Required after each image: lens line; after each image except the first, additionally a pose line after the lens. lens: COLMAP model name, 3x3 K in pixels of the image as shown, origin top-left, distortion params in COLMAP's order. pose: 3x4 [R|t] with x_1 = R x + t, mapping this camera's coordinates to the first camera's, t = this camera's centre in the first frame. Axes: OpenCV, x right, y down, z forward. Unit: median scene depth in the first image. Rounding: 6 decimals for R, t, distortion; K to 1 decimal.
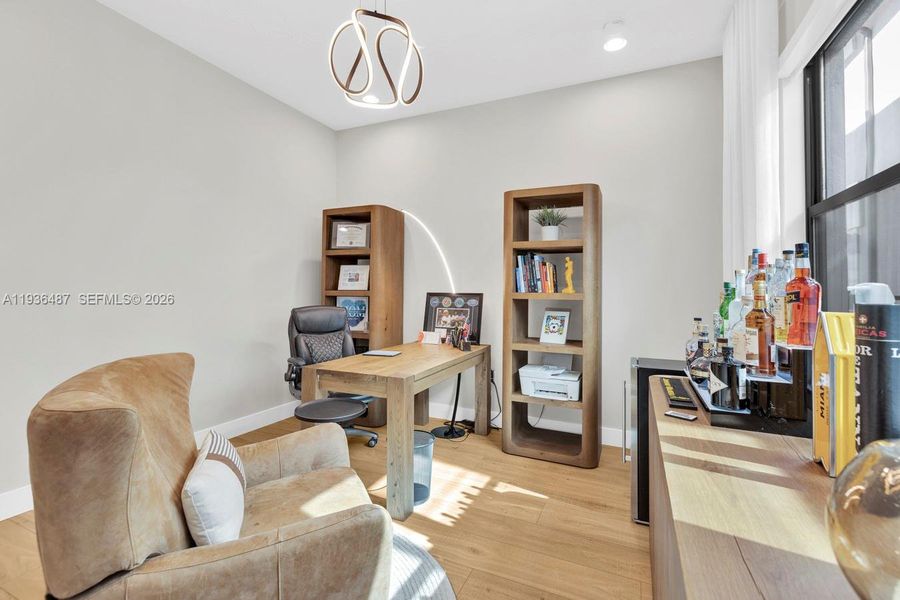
lens RADIAL K [[395.1, 0, 452.6], [0, 395.1, 282.9], [0, 0, 1]] dist [0.000296, 0.000008]
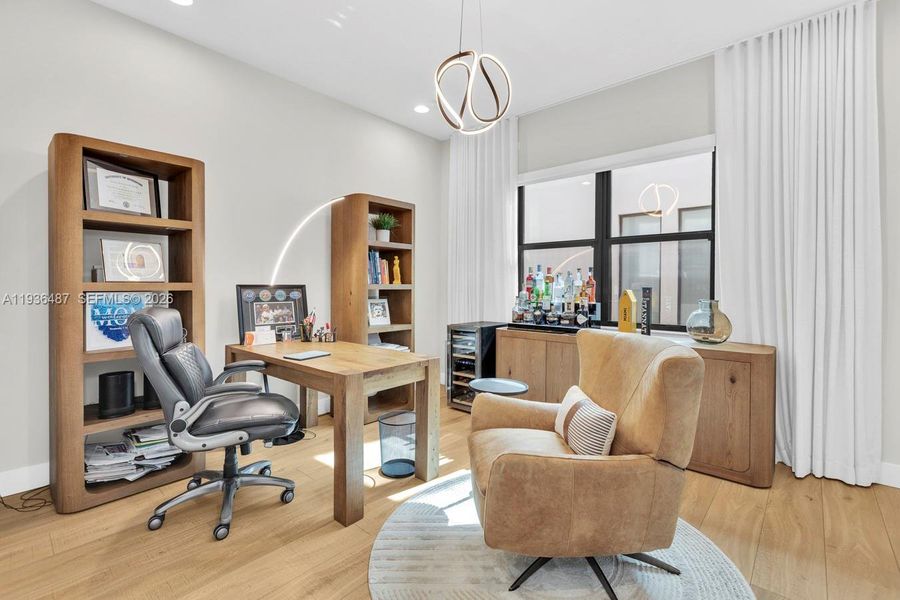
lens RADIAL K [[398.0, 0, 433.9], [0, 398.0, 286.7], [0, 0, 1]] dist [0.000261, 0.000045]
pose [[0.328871, -0.013699, 0.944275, -0.733524], [-0.025963, 0.999386, 0.023541, -0.000556], [-0.944018, -0.032258, 0.328314, 0.368351]]
